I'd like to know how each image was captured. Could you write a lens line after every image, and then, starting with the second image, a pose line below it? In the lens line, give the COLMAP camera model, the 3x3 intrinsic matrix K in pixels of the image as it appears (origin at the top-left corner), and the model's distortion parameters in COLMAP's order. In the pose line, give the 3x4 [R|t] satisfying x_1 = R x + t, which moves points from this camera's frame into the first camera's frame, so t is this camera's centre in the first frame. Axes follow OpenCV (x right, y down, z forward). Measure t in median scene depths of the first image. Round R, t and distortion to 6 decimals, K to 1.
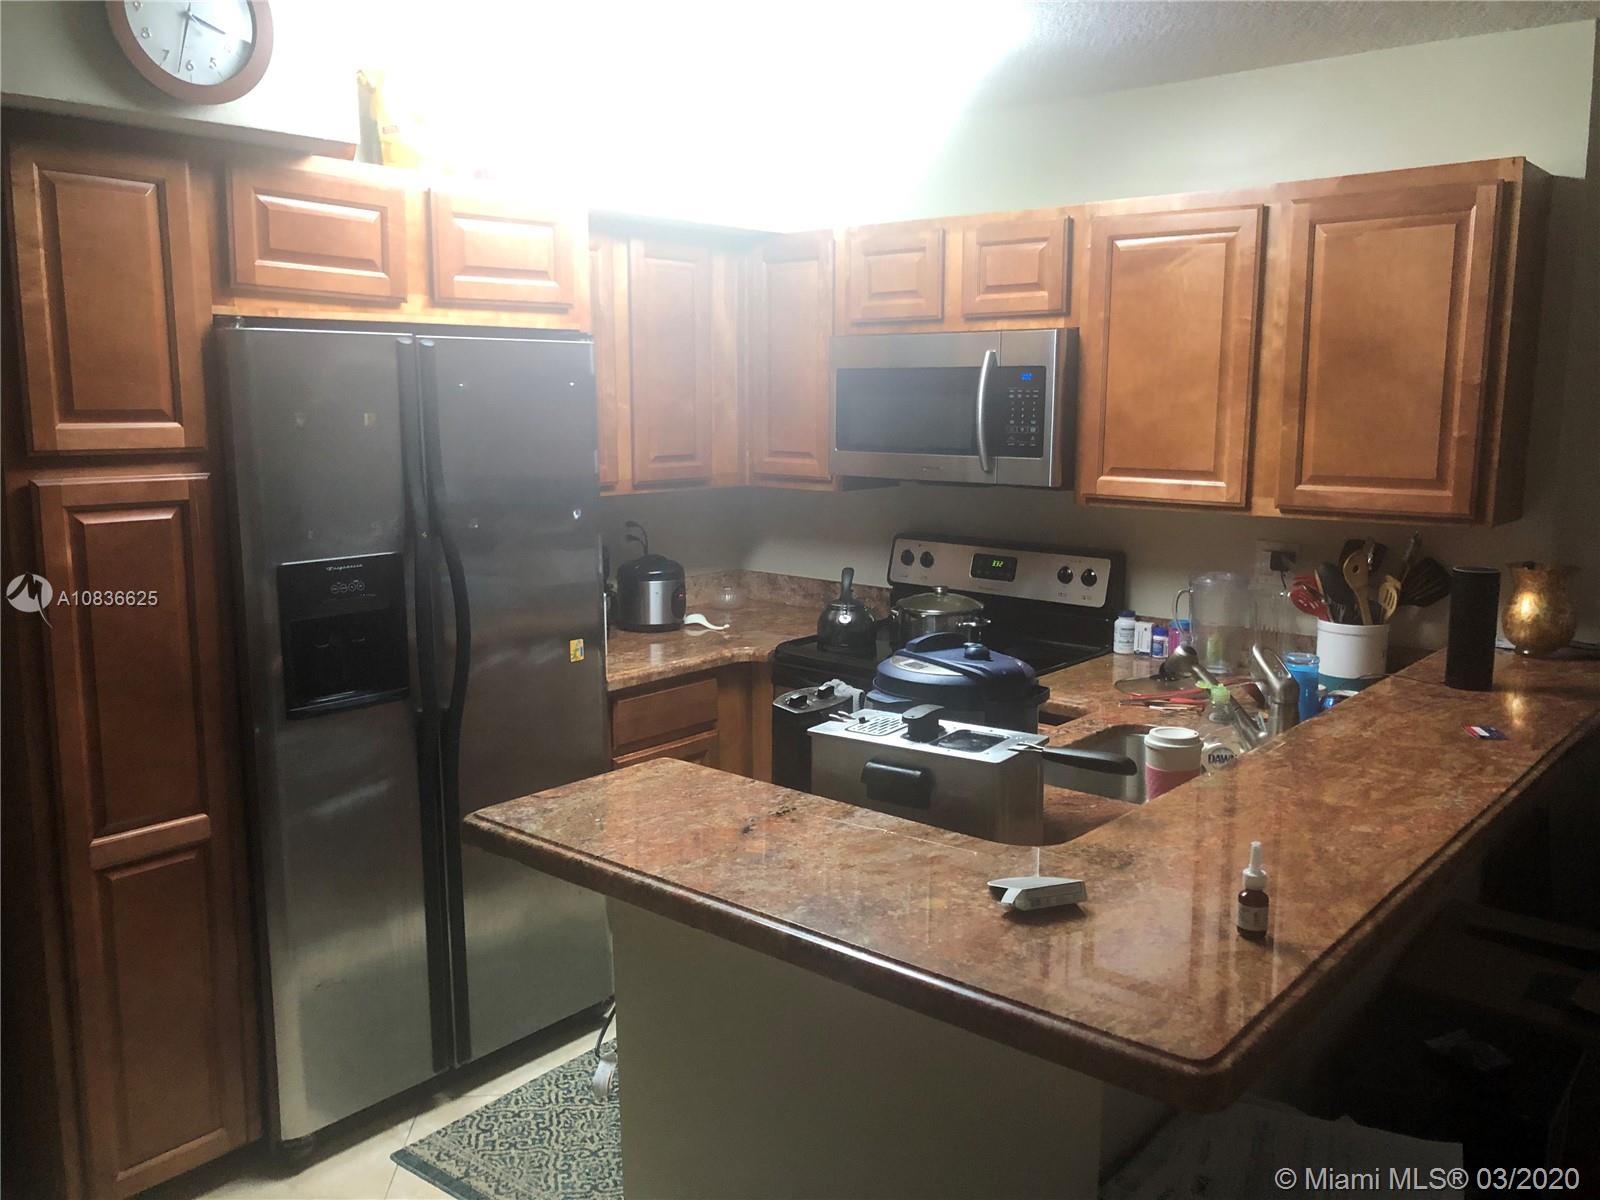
lens RADIAL K [[1337.4, 0, 800.1], [0, 1337.4, 600.6], [0, 0, 1]] dist [0.010989, 0.005712]
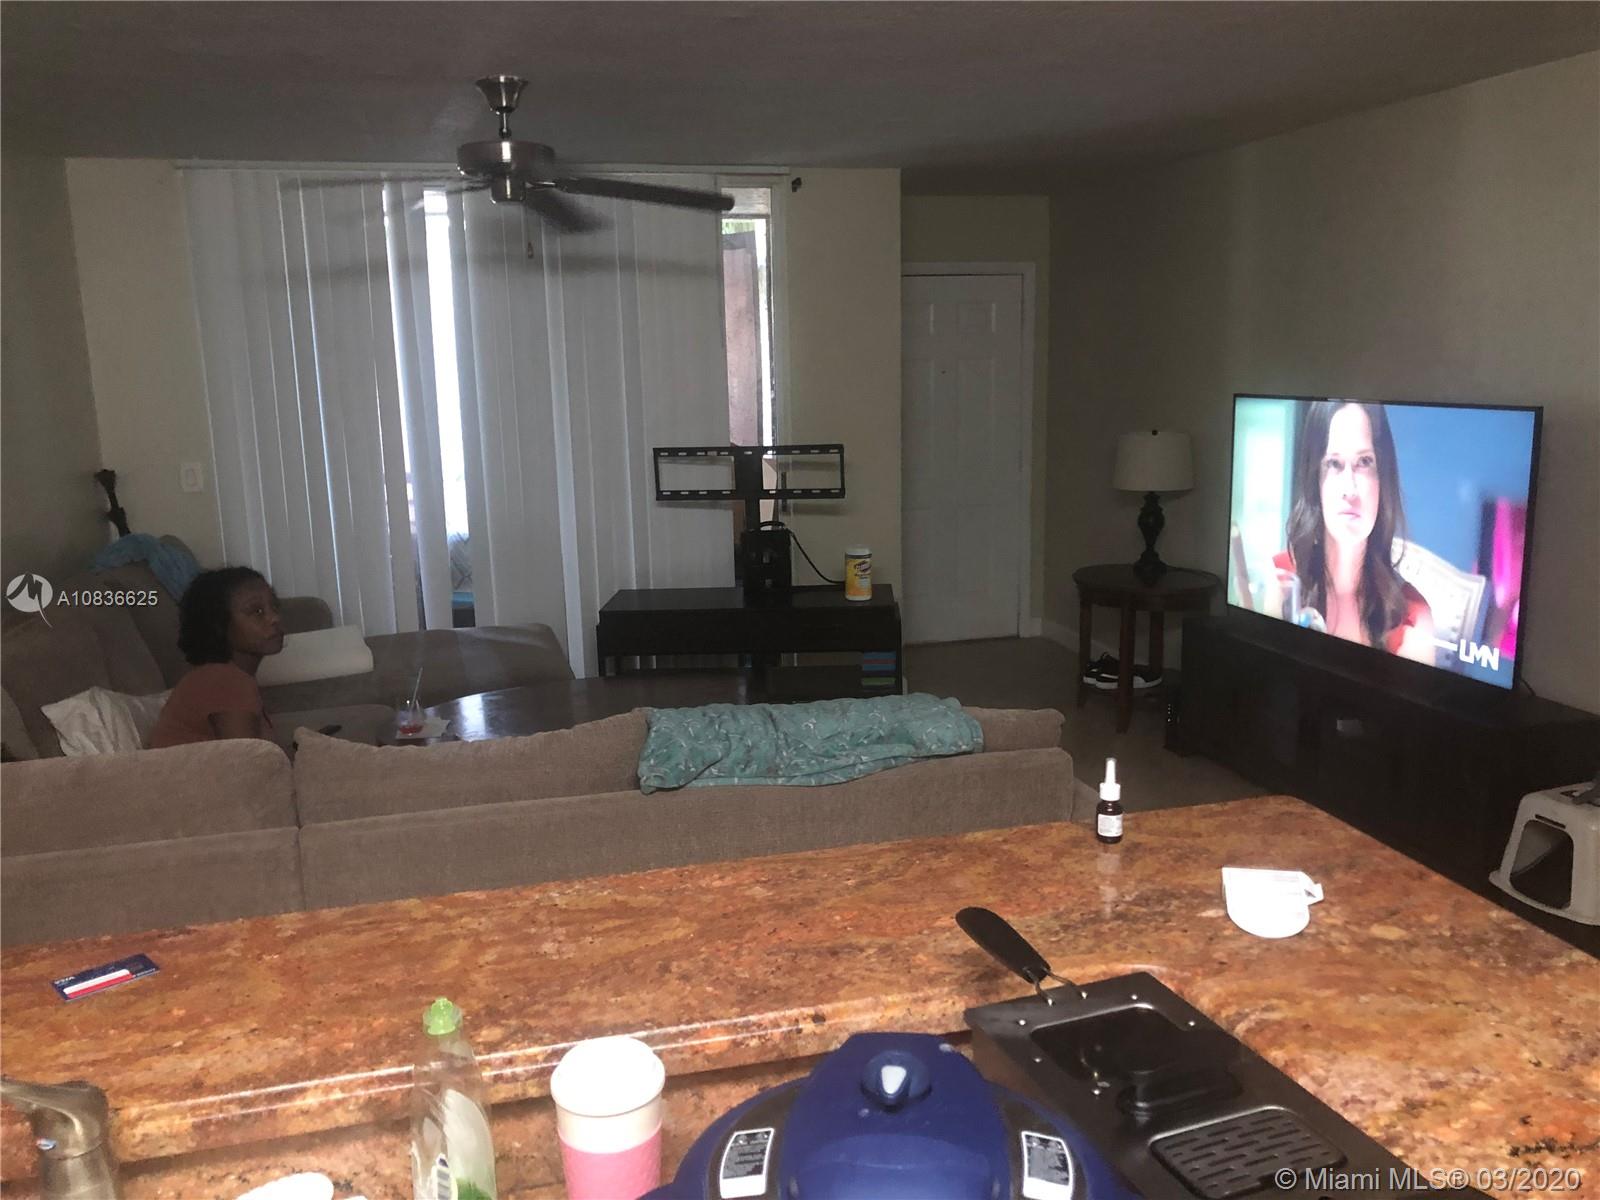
lens RADIAL K [[1337.4, 0, 800.3], [0, 1337.4, 600.1], [0, 0, 1]] dist [0.010989, 0.005712]
pose [[-0.813246, -0.093150, 0.574417, -0.060035], [0.113577, 0.942713, 0.313675, -0.246282], [-0.570729, 0.320335, -0.756078, 1.481275]]
